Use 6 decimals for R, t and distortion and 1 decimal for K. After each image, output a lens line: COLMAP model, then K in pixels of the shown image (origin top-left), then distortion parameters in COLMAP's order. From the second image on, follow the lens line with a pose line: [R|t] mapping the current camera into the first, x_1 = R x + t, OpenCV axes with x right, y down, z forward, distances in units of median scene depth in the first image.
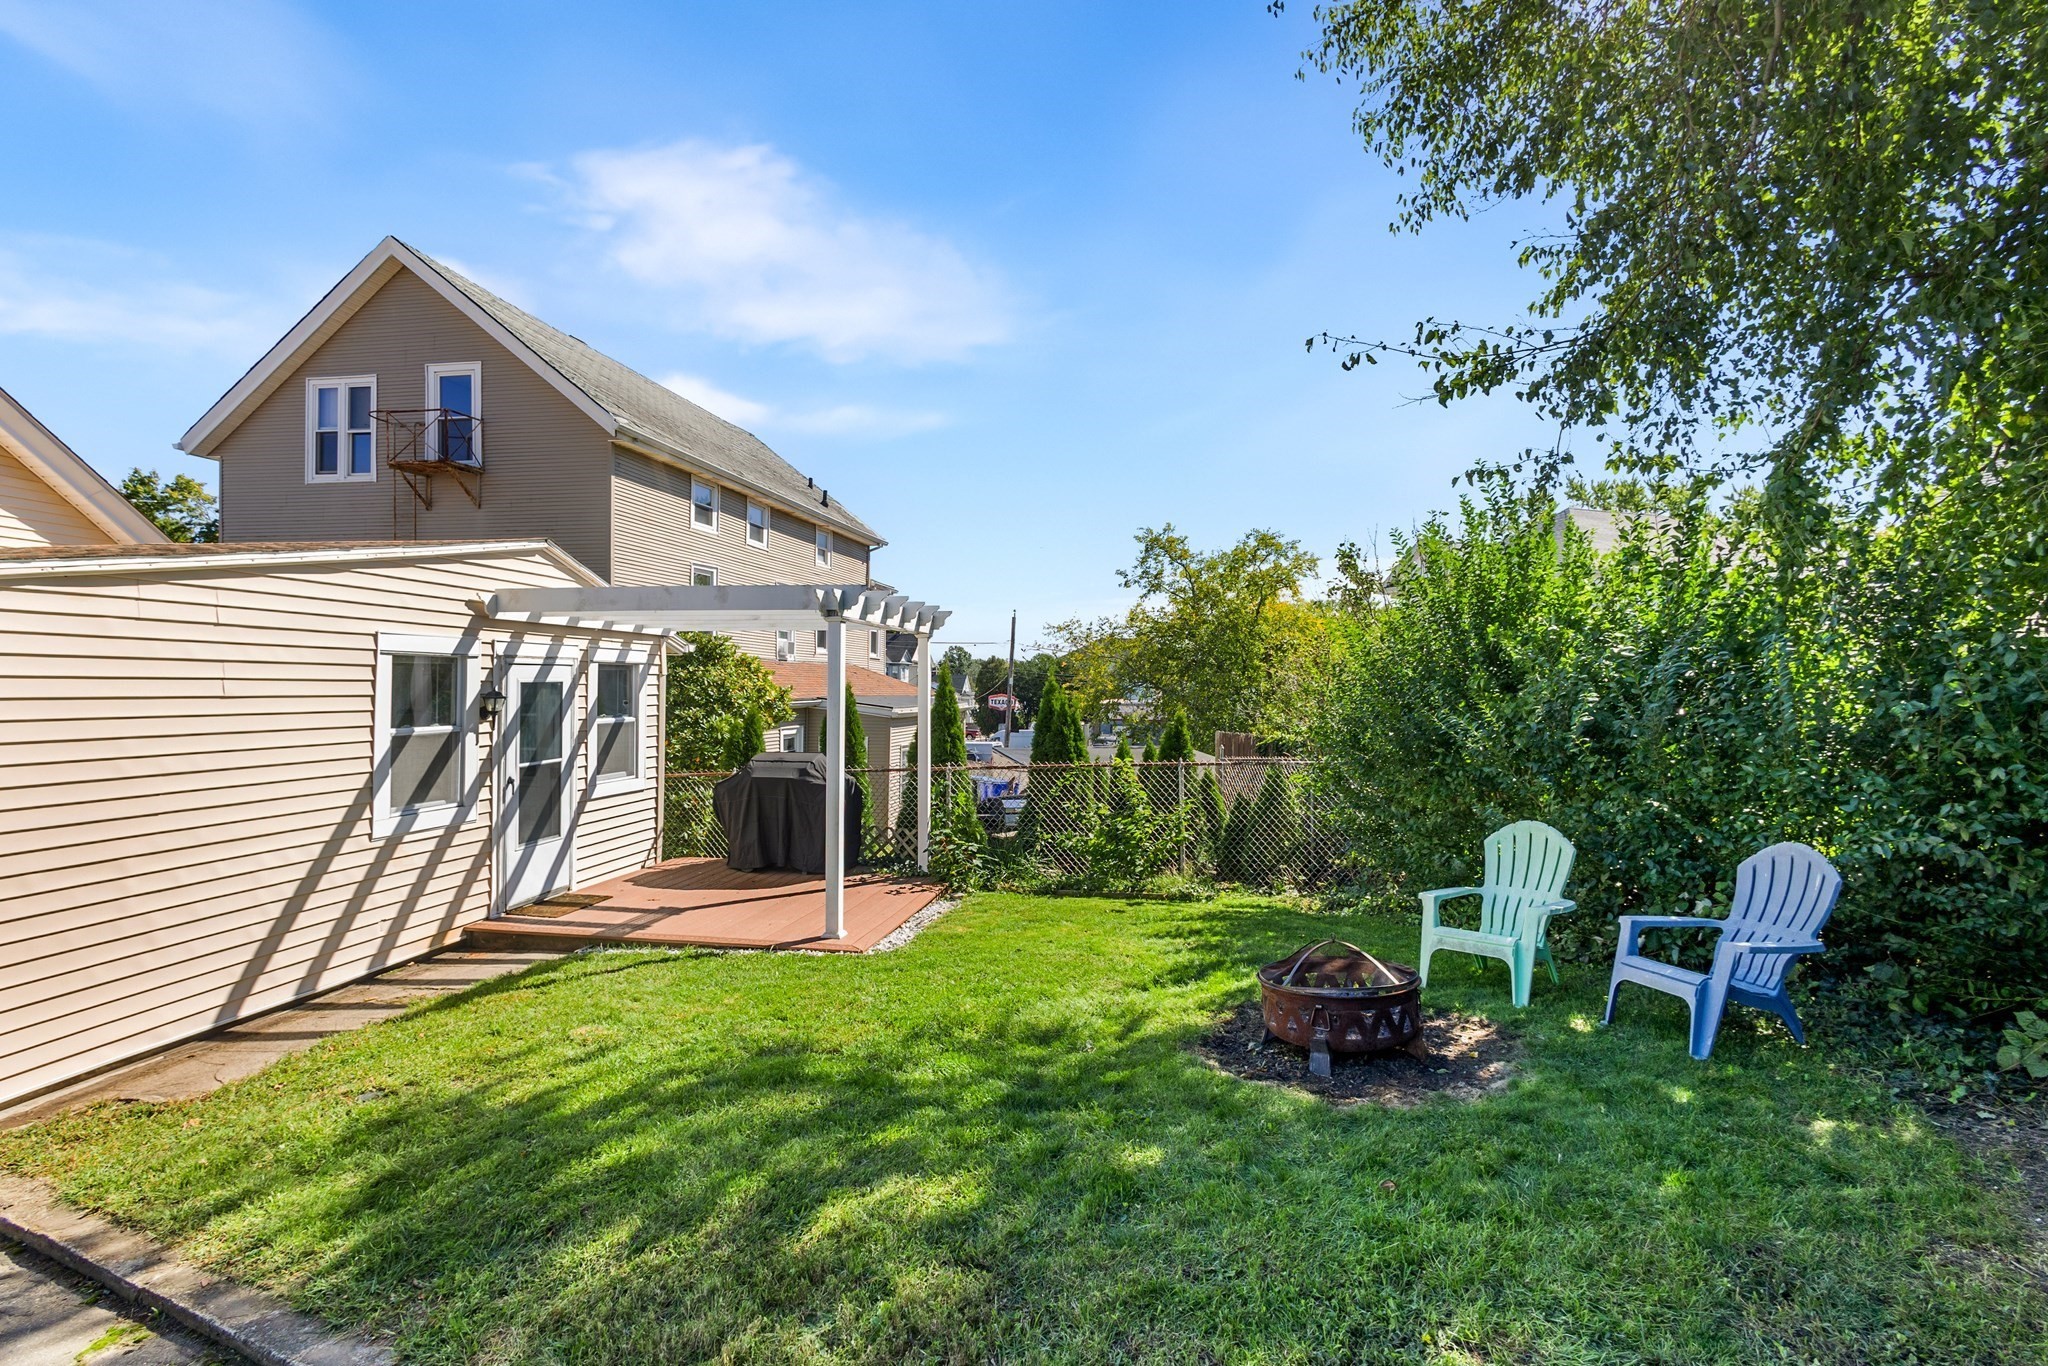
lens RADIAL K [[962.1, 0, 1025.8], [0, 962.1, 679.3], [0, 0, 1]] dist [0.008554, -0.000506]
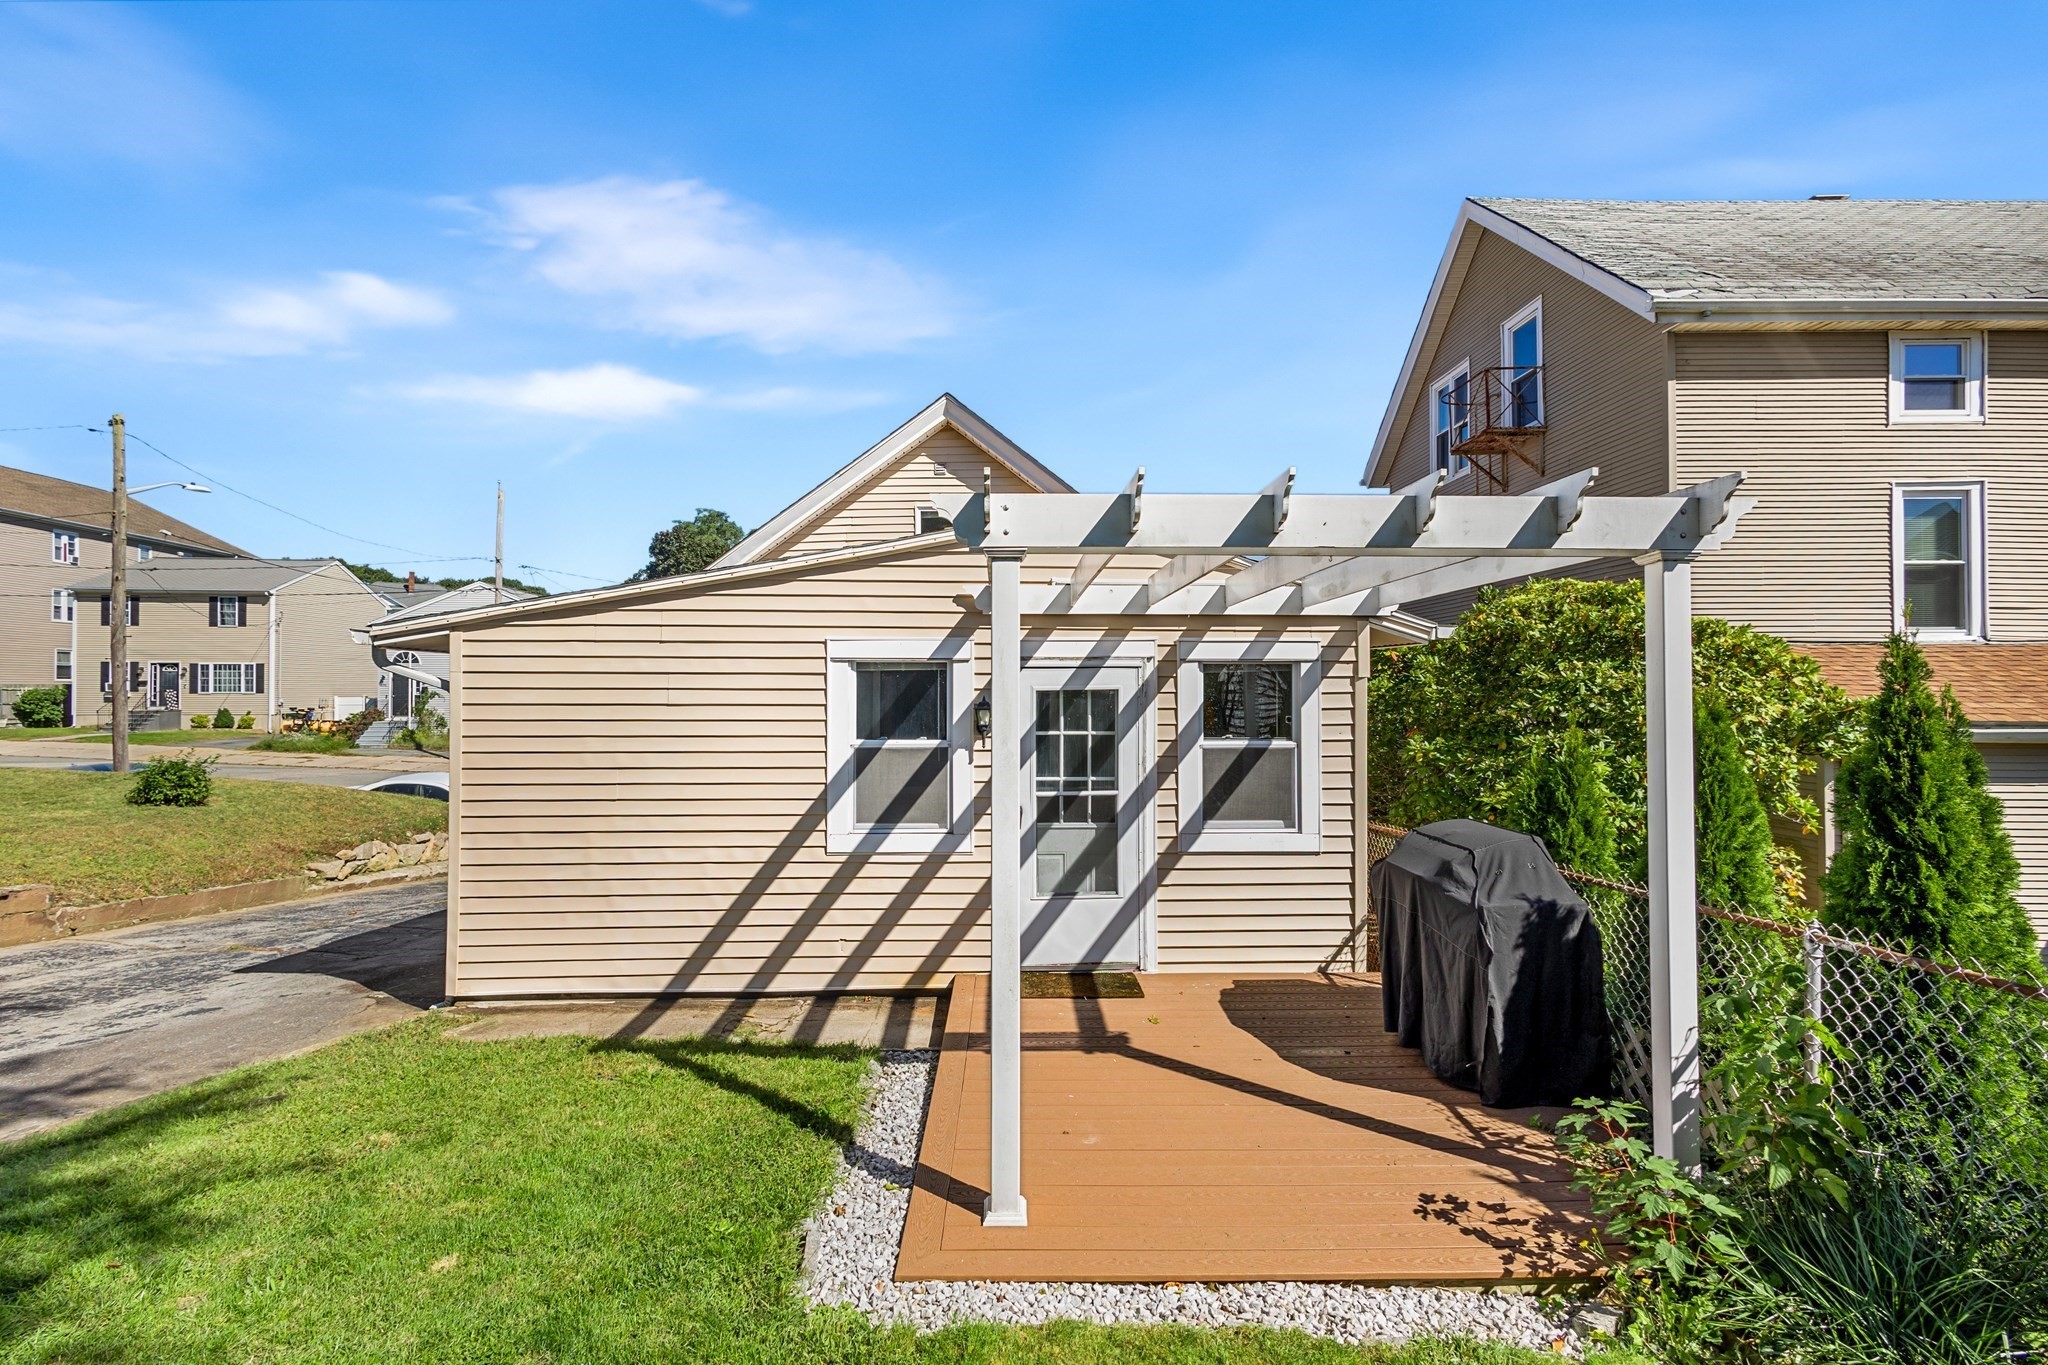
lens RADIAL K [[938.5, 0, 1023.1], [0, 938.5, 685.9], [0, 0, 1]] dist [0.007592, 0.000041]
pose [[0.196047, -0.012234, -0.980518, 0.214827], [0.007170, 0.999913, -0.011042, 0.007236], [0.980568, -0.004865, 0.196118, 0.748126]]
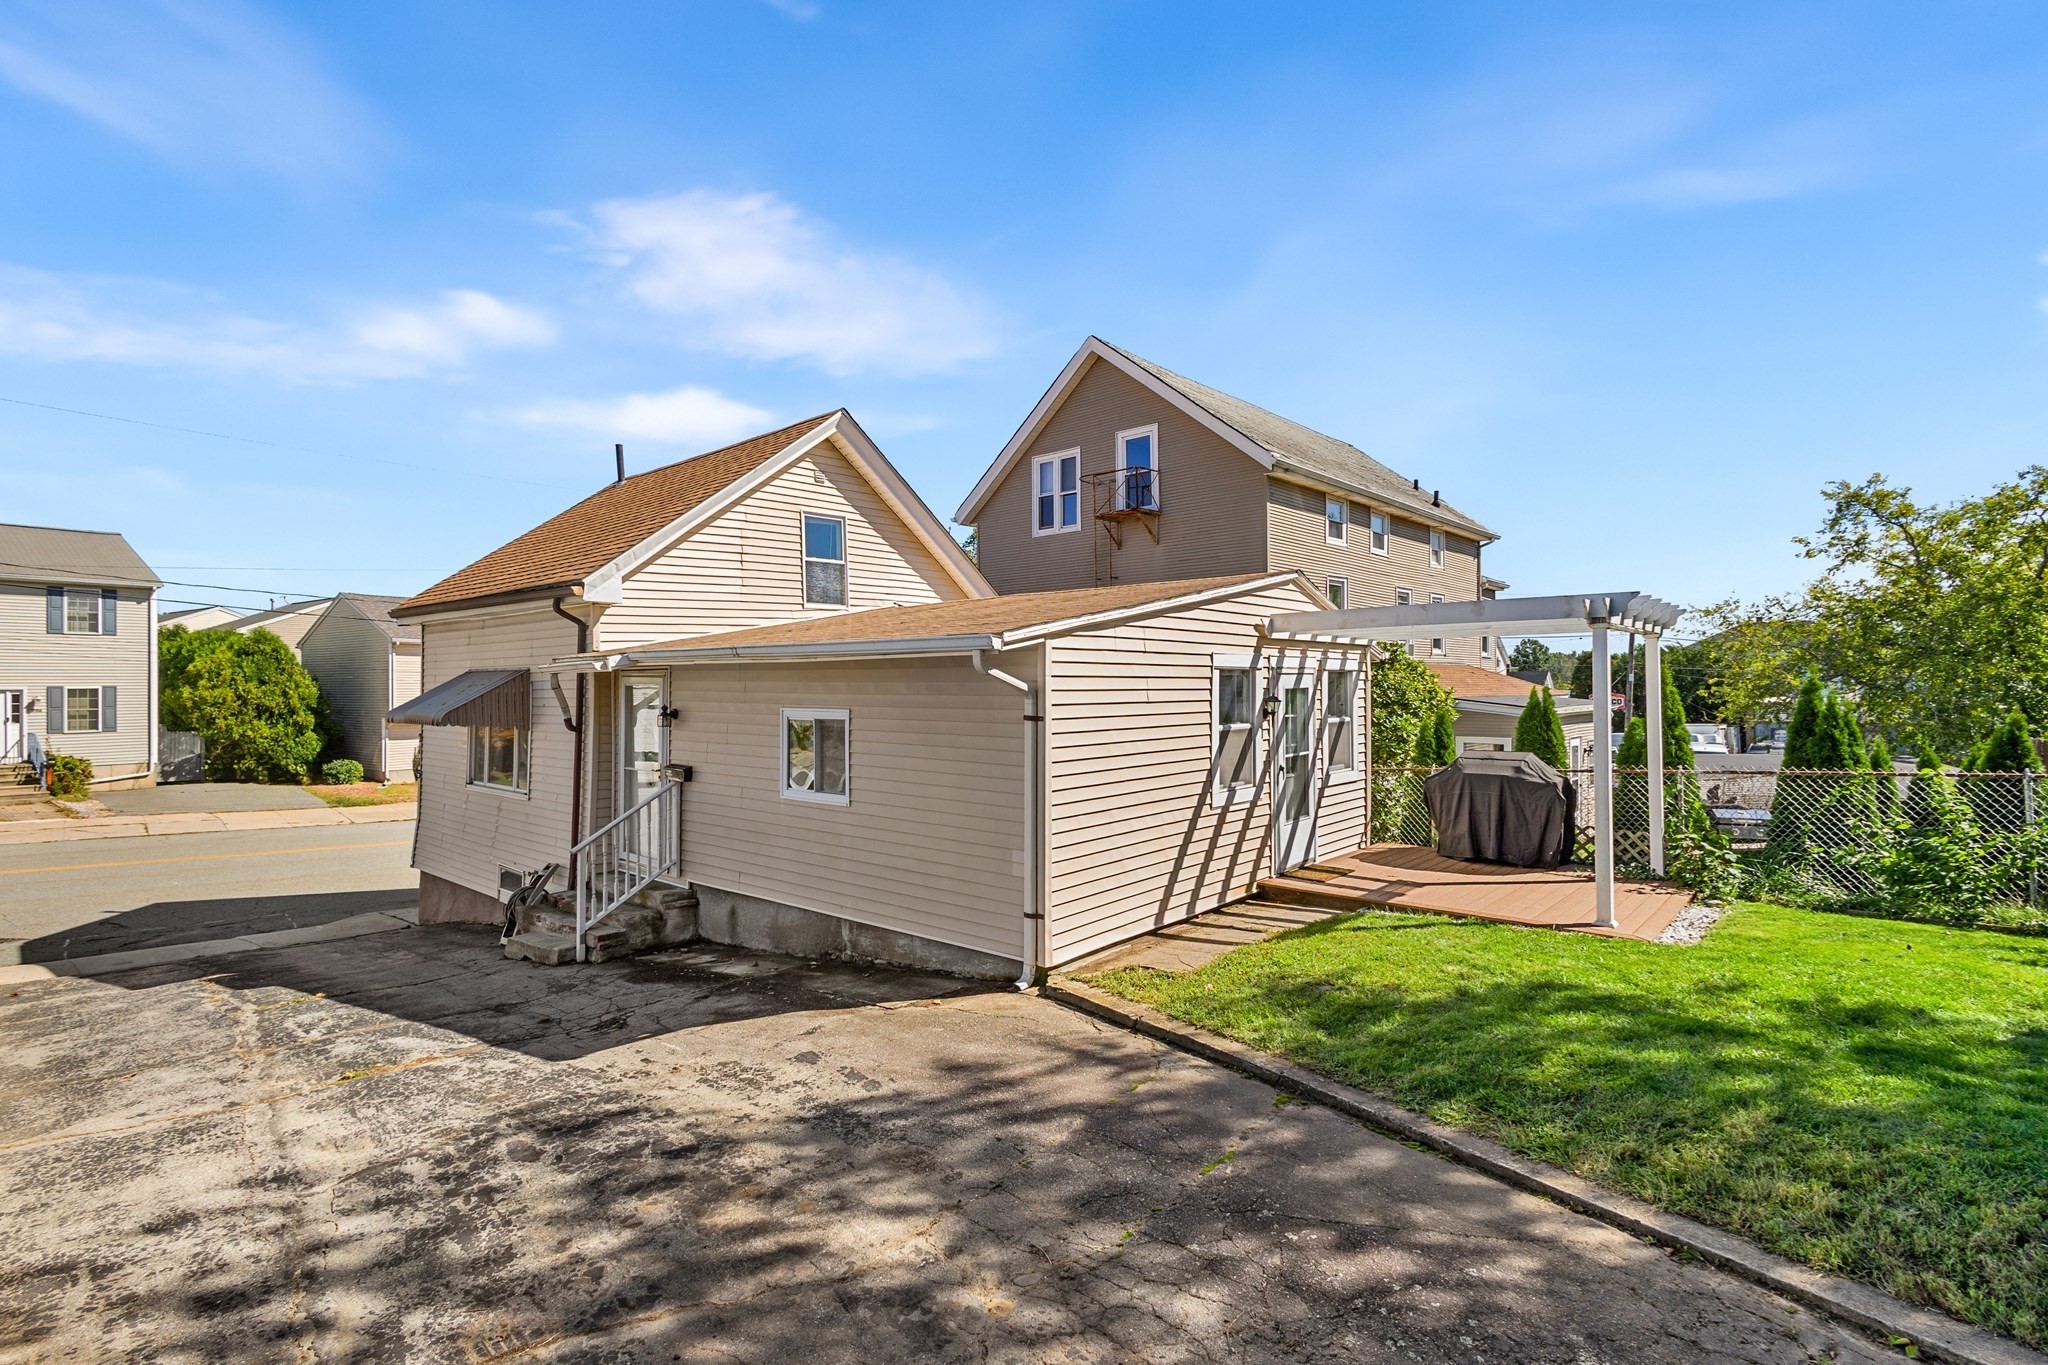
lens RADIAL K [[947.4, 0, 1016.5], [0, 947.4, 683.0], [0, 0, 1]] dist [0.009574, -0.000038]
pose [[0.845735, -0.015075, -0.533391, -0.150073], [0.017081, 0.999853, -0.001176, -0.007696], [0.533330, -0.008116, 0.845868, -0.188471]]
